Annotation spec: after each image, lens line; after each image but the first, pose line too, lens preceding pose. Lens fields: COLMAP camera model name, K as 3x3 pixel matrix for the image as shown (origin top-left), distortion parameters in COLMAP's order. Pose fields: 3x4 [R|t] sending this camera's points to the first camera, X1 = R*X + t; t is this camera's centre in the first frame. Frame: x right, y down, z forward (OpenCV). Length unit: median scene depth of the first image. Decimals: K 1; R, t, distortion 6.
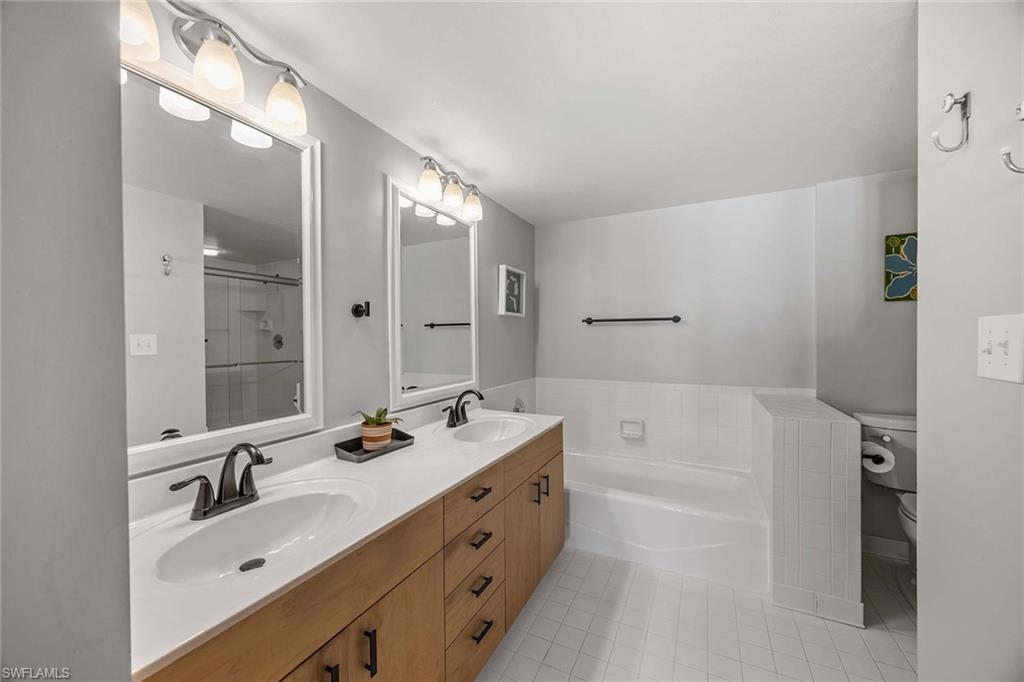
lens RADIAL K [[393.9, 0, 512.0], [0, 393.9, 341.0], [0, 0, 1]] dist [0.001284, 0.000617]
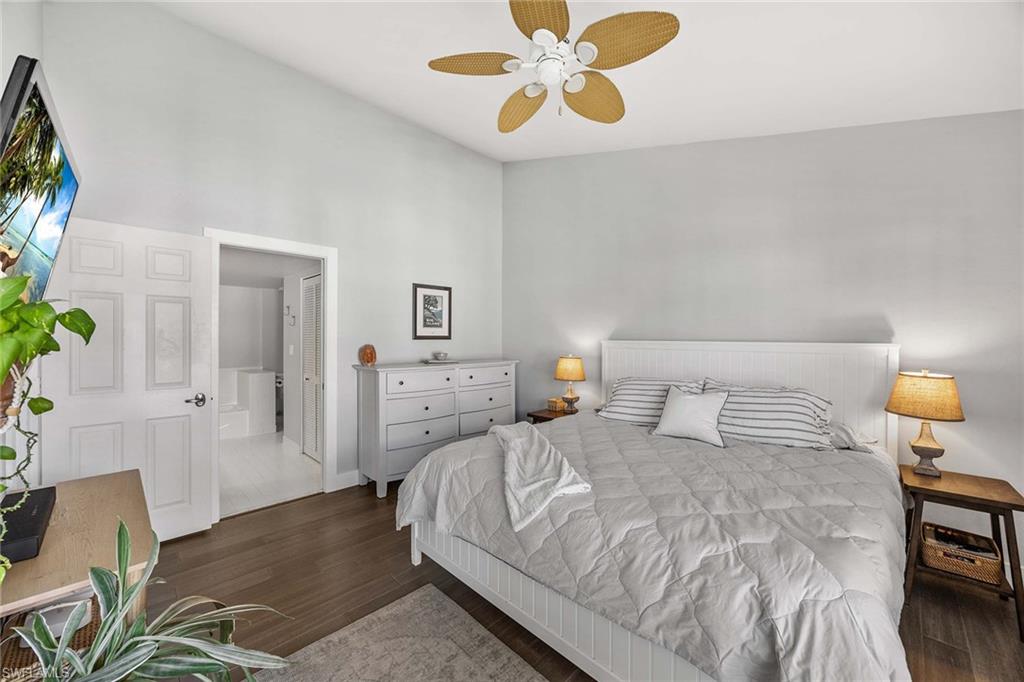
lens RADIAL K [[393.9, 0, 512.0], [0, 393.9, 341.0], [0, 0, 1]] dist [0.001284, 0.000617]
pose [[0.309742, 0.011526, 0.950751, -1.674601], [0.006022, 0.999883, -0.014083, -0.005424], [-0.950801, 0.010087, 0.309637, -1.950067]]
